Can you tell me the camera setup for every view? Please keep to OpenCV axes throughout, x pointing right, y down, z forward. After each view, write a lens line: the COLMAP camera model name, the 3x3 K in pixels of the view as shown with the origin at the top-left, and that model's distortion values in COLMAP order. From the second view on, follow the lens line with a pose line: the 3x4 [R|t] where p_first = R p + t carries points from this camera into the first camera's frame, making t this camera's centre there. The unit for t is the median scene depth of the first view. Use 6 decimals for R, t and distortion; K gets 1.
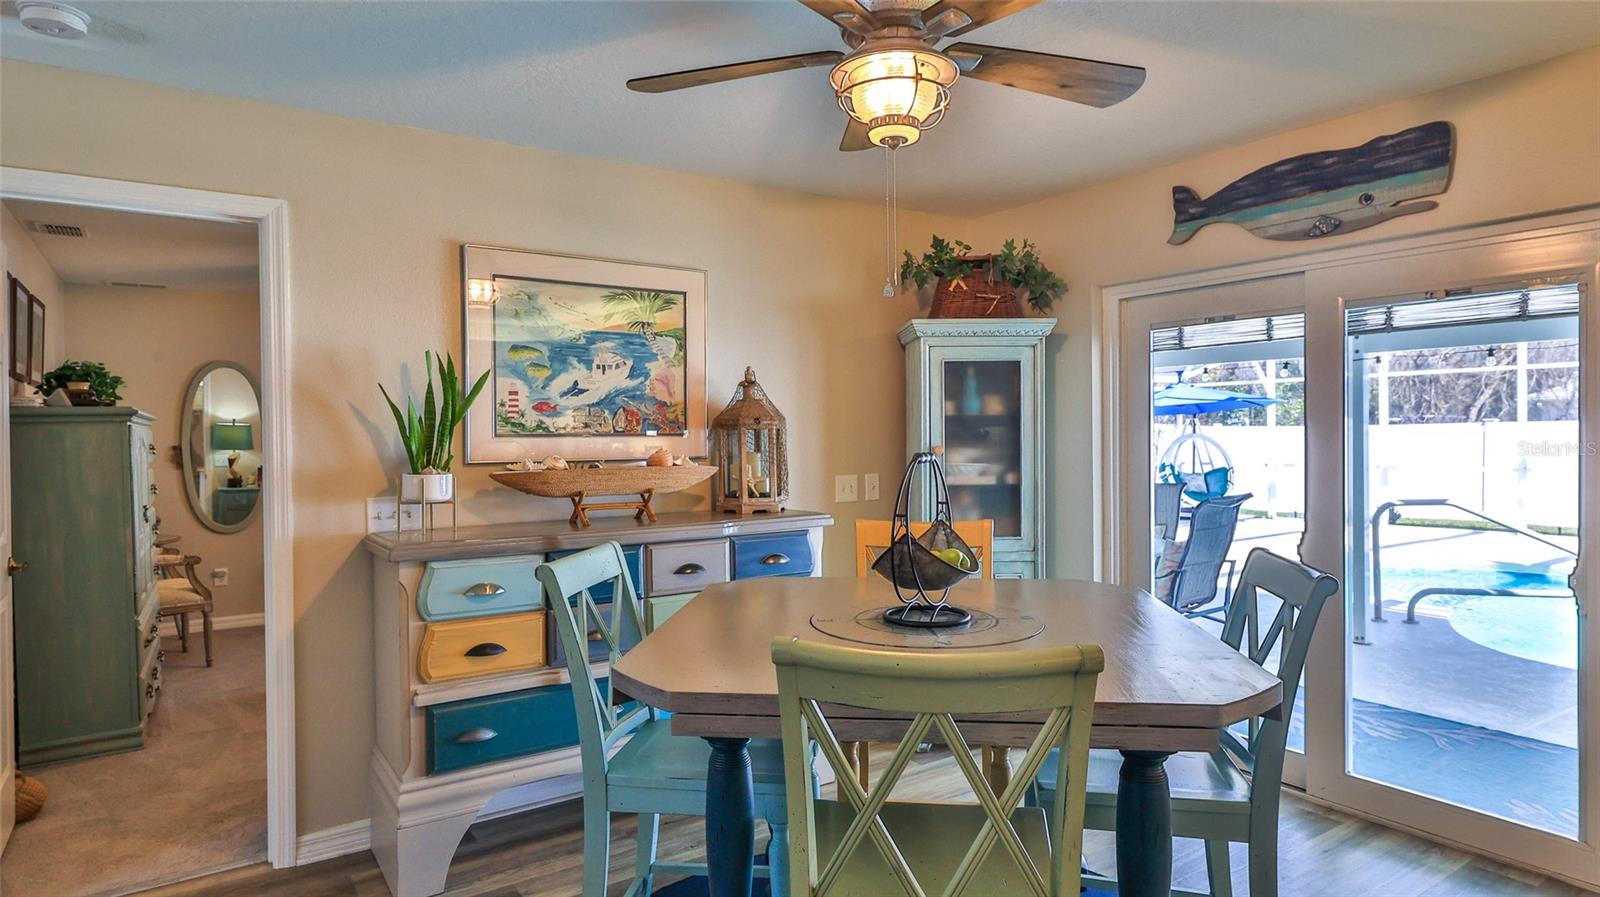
lens RADIAL K [[906.9, 0, 802.4], [0, 906.9, 439.9], [0, 0, 1]] dist [-0.002716, -0.000979]
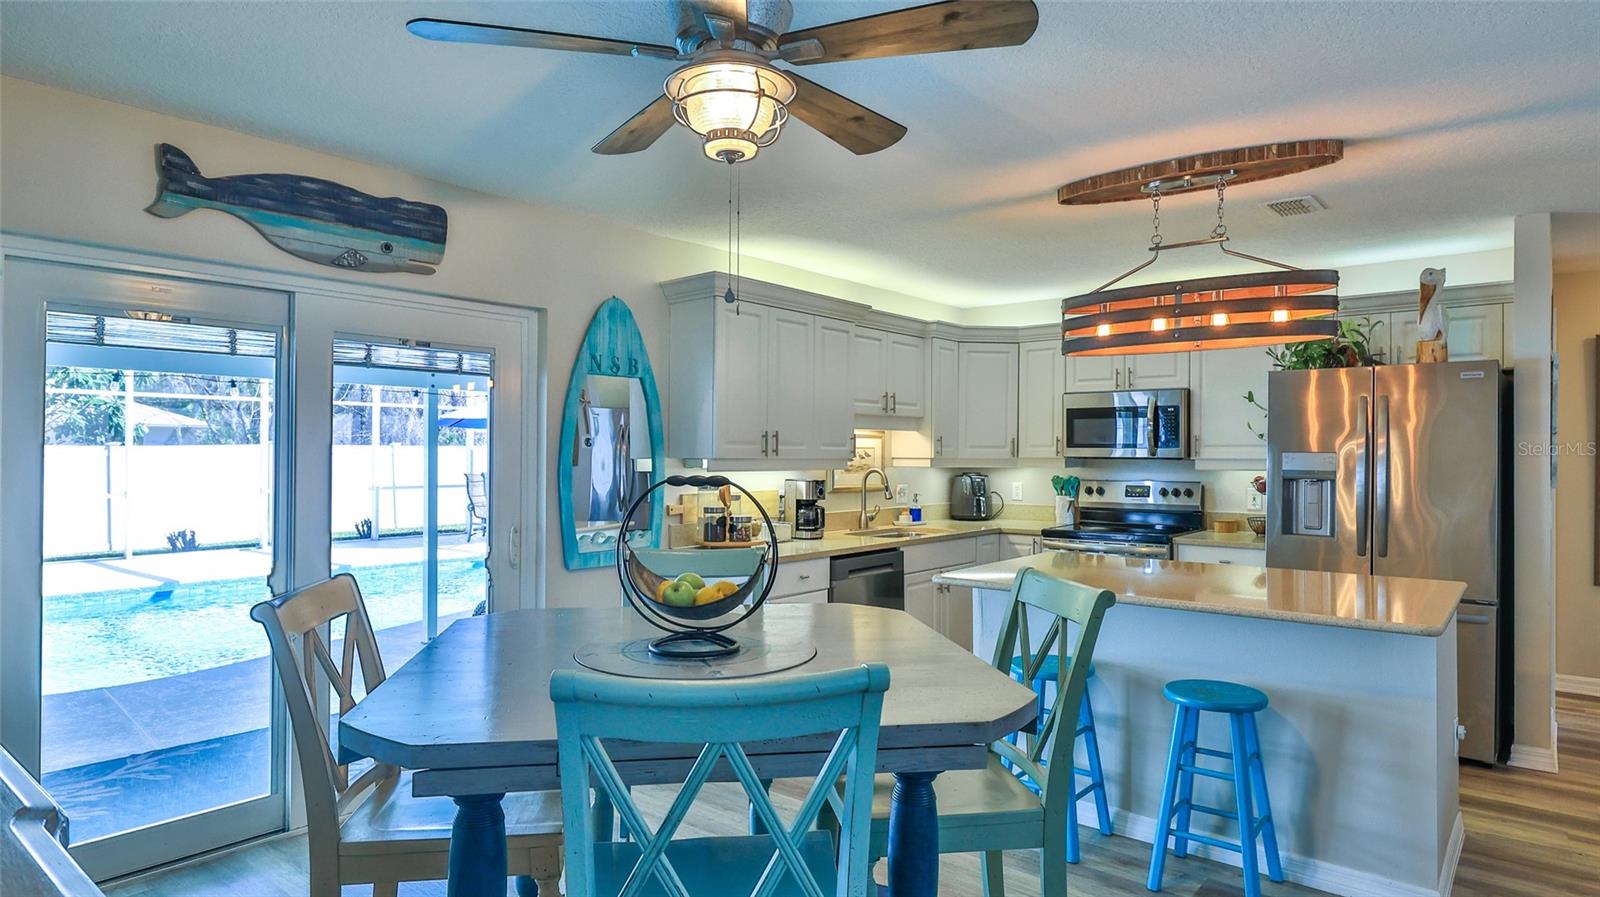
lens RADIAL K [[894.9, 0, 800.0], [0, 894.9, 448.5], [0, 0, 1]] dist [0.002036, -0.000181]
pose [[-0.266831, 0.015483, 0.963619, -0.494350], [0.007652, 0.999873, -0.013946, 0.000550], [-0.963713, 0.003652, -0.266915, 0.693518]]
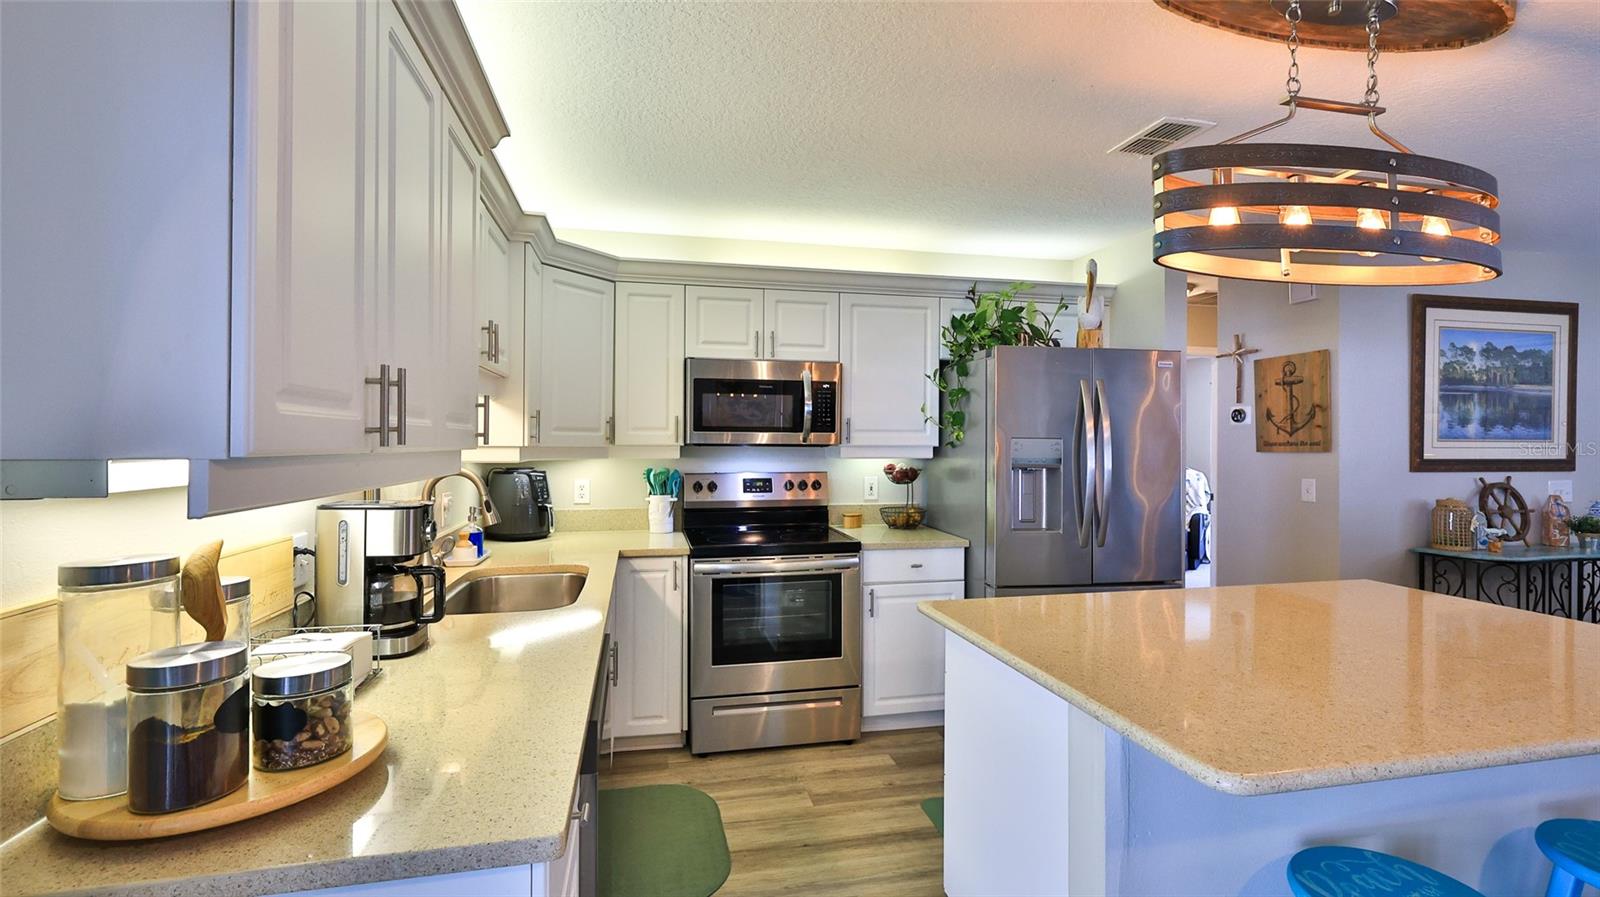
lens RADIAL K [[704.9, 0, 791.5], [0, 704.9, 445.1], [0, 0, 1]] dist [-0.000756, -0.000126]
pose [[-0.921450, 0.005077, 0.388464, 0.470316], [0.009226, 0.999919, 0.008815, -0.008610], [-0.388388, 0.011706, -0.921422, 0.614747]]
